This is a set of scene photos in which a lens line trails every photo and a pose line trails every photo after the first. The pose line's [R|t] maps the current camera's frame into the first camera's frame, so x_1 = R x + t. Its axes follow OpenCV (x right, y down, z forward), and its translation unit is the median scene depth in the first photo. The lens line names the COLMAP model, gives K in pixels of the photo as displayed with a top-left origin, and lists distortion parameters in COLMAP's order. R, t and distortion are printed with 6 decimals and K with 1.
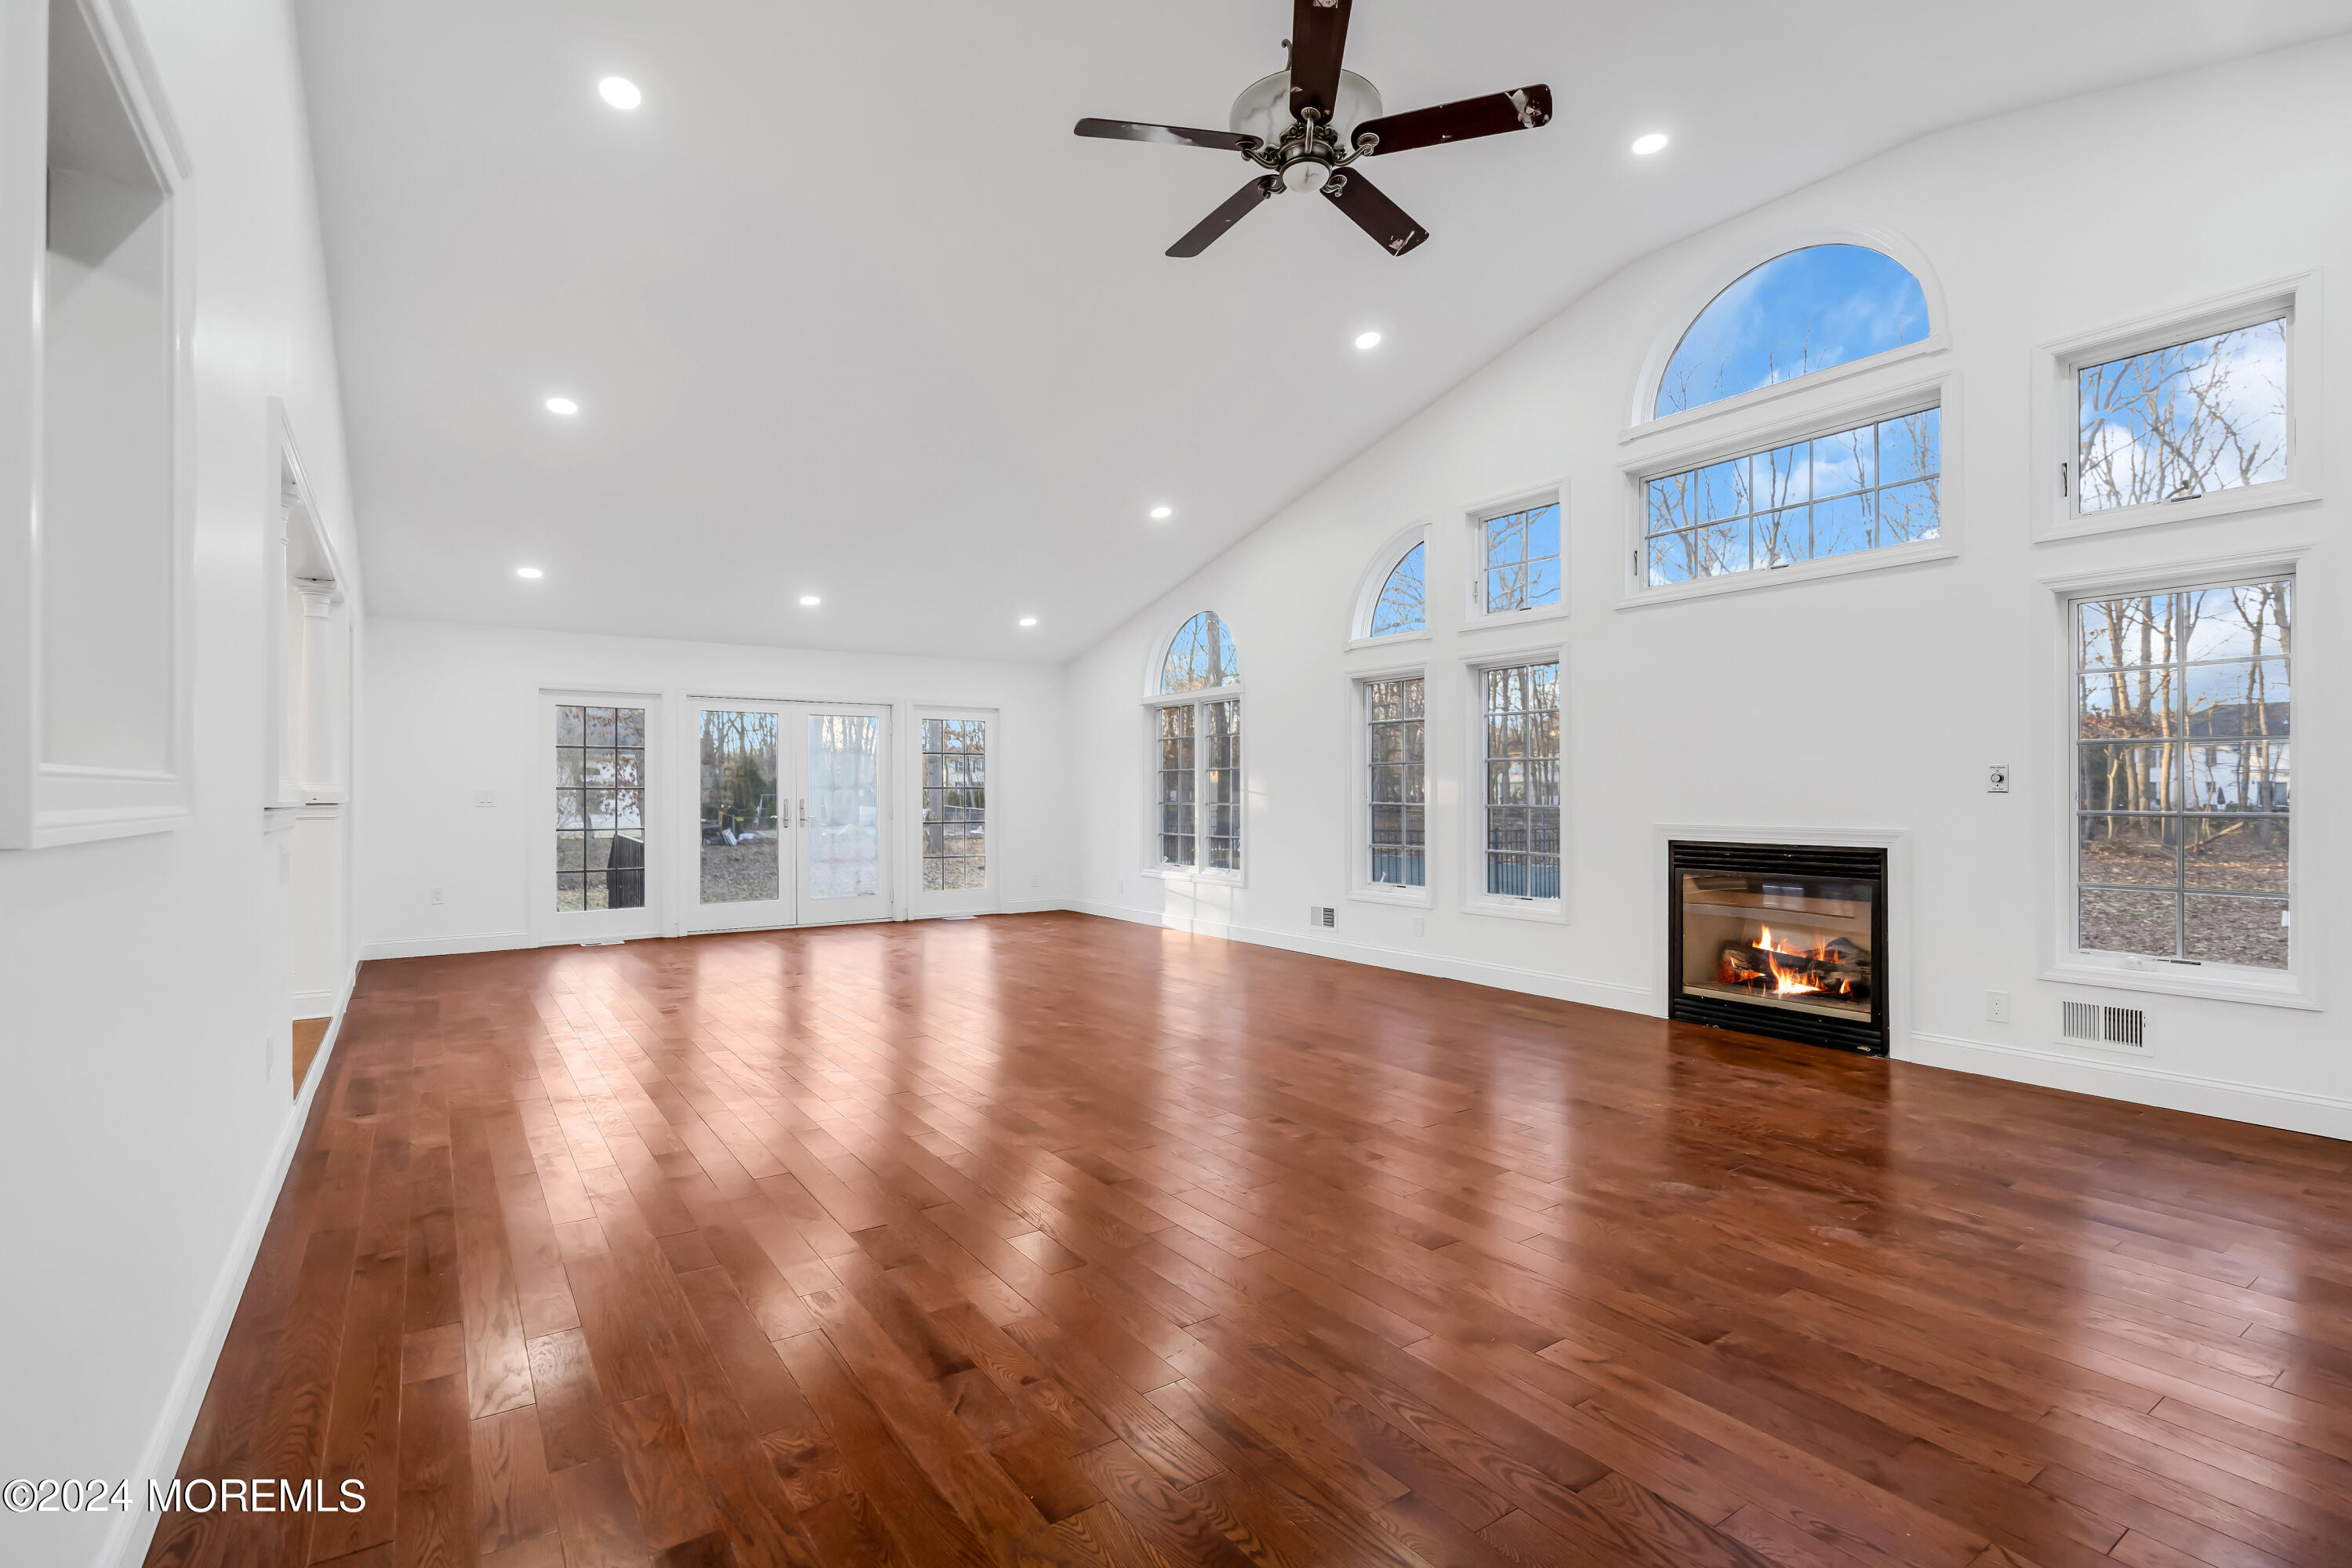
lens RADIAL K [[1092.8, 0, 1175.4], [0, 1092.8, 789.0], [0, 0, 1]] dist [0.000100, 0.000043]
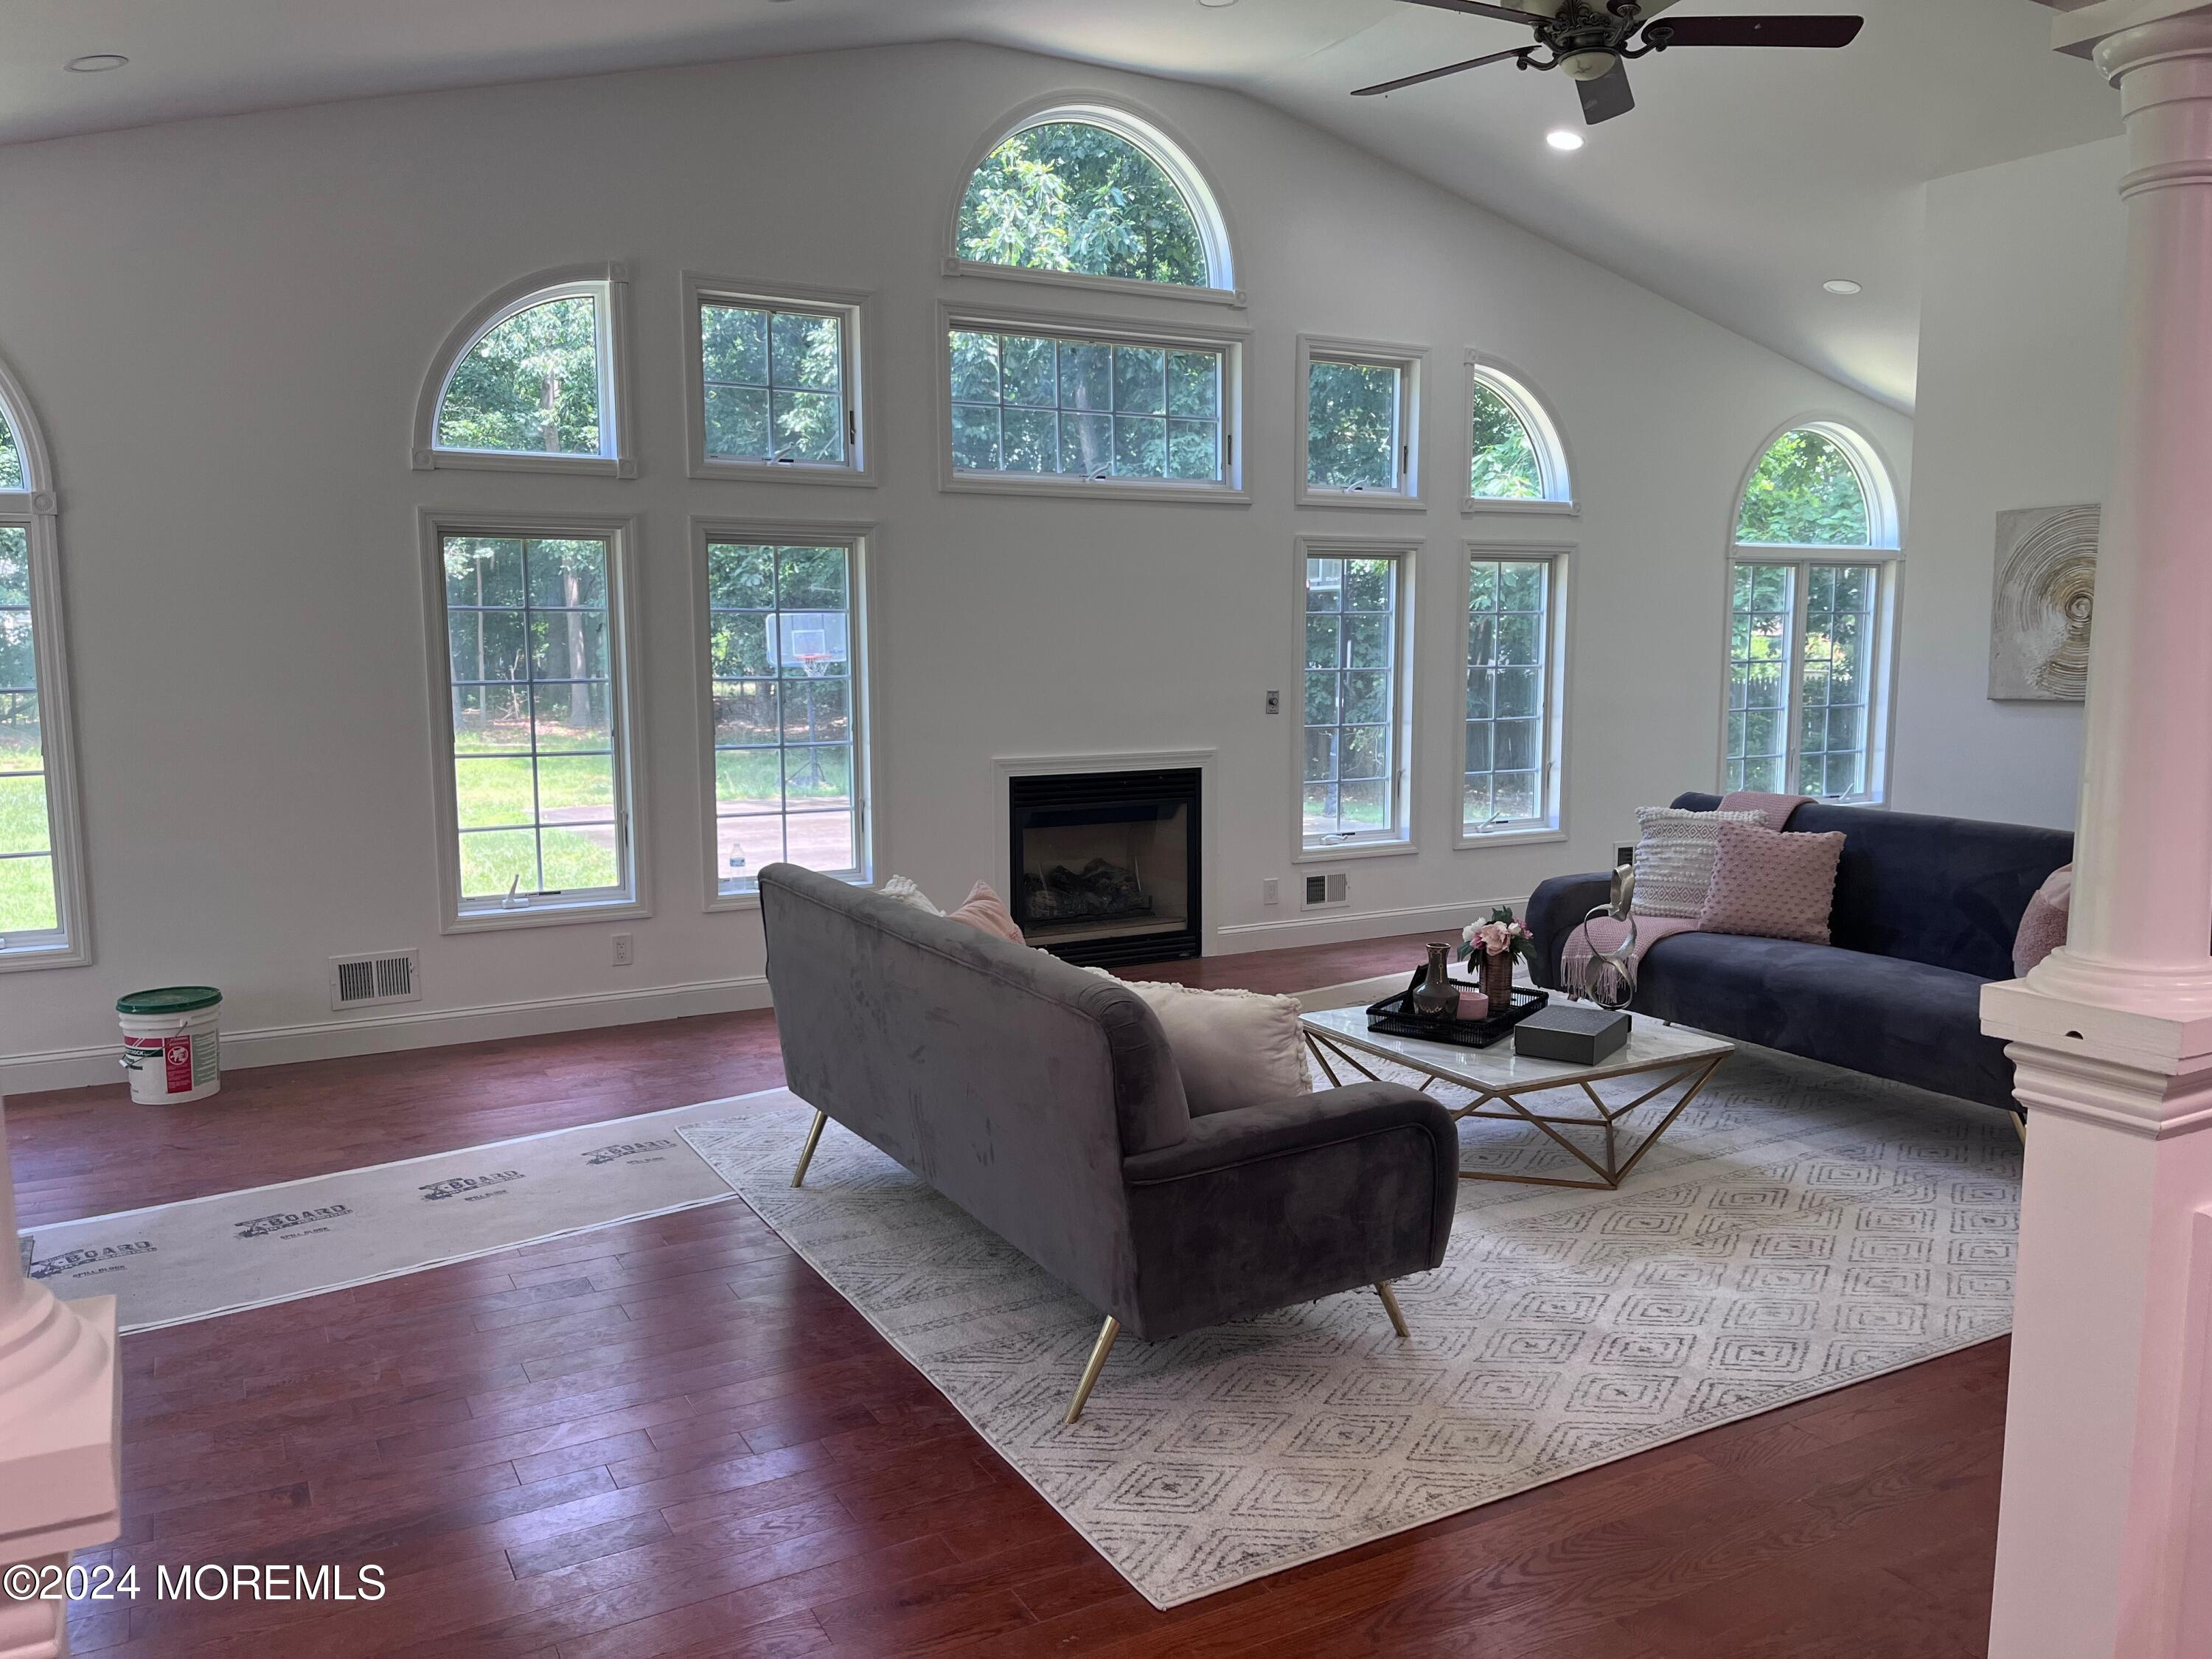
lens RADIAL K [[1651.4, 0, 1081.6], [0, 1651.4, 833.6], [0, 0, 1]] dist [0.082746, -0.059443]
pose [[0.105697, -0.120796, 0.987034, -0.962371], [-0.002231, 0.992563, 0.121711, -0.078206], [-0.994396, -0.015067, 0.104642, 0.925102]]
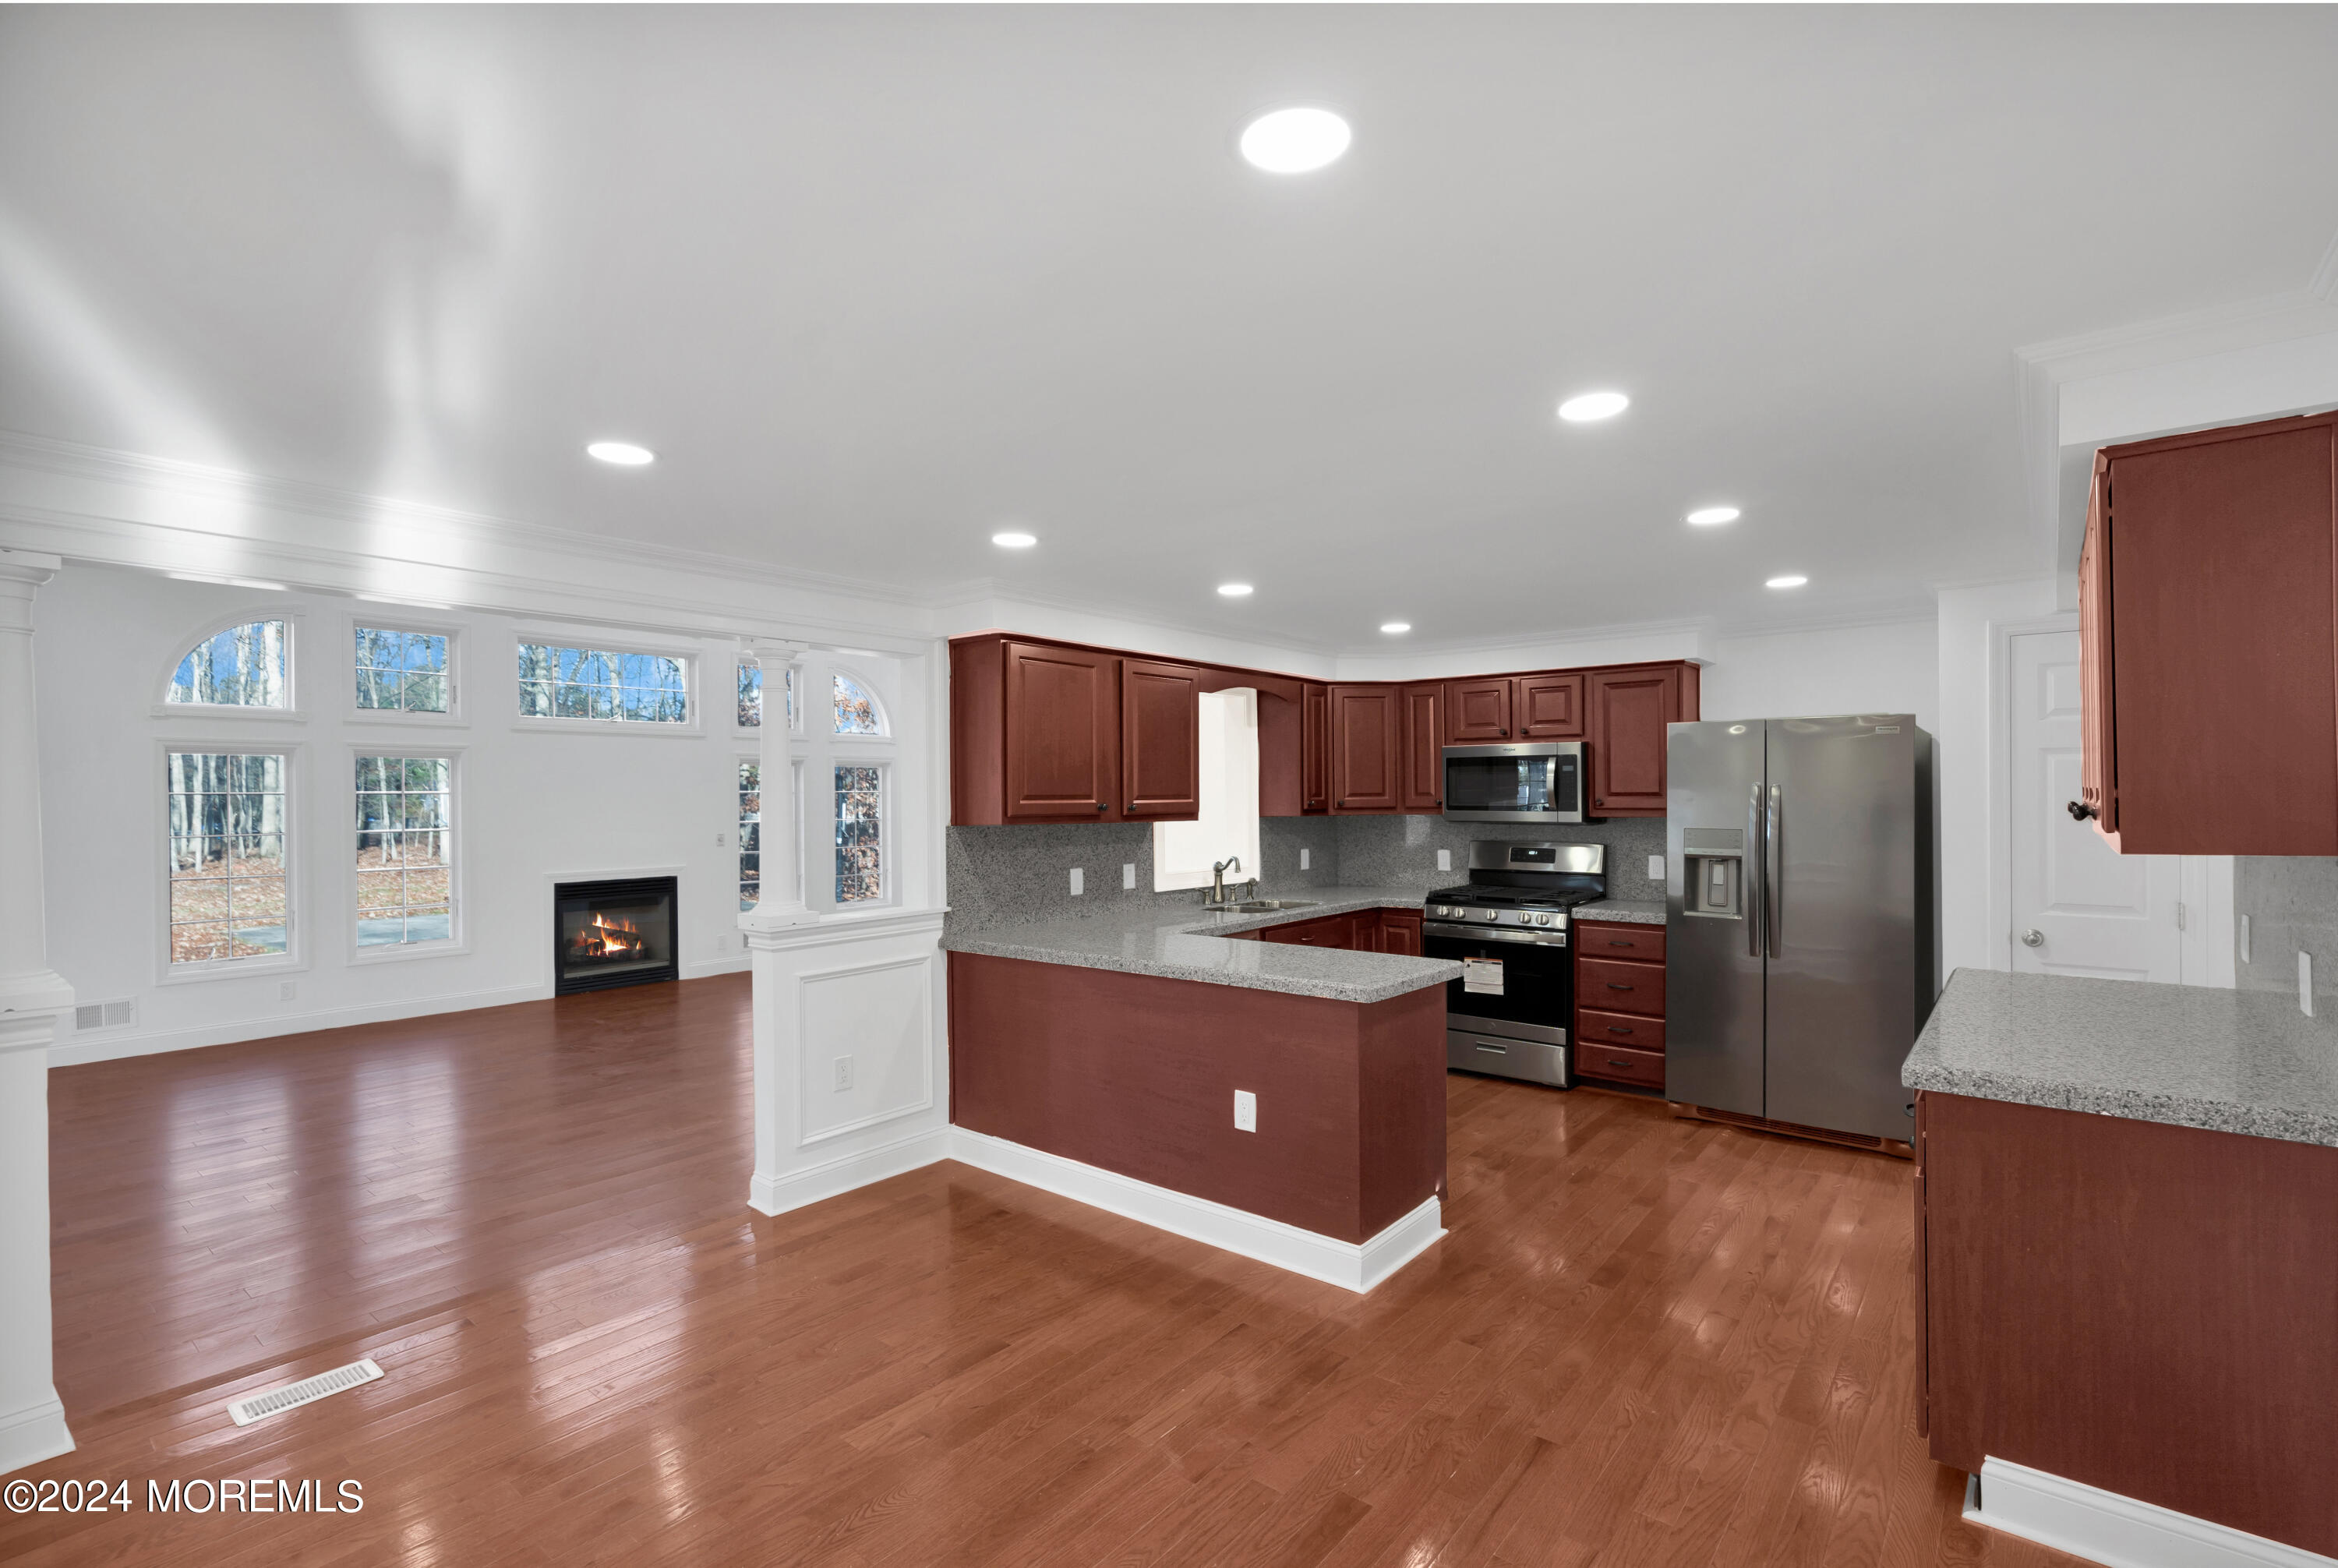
lens RADIAL K [[1085.7, 0, 1162.8], [0, 1085.7, 792.5], [0, 0, 1]] dist [-0.000115, -0.000210]
pose [[-0.275575, 0.005148, 0.961266, -1.472794], [0.002100, 0.999986, -0.004753, -0.085161], [-0.961277, 0.000709, -0.275583, 0.678151]]
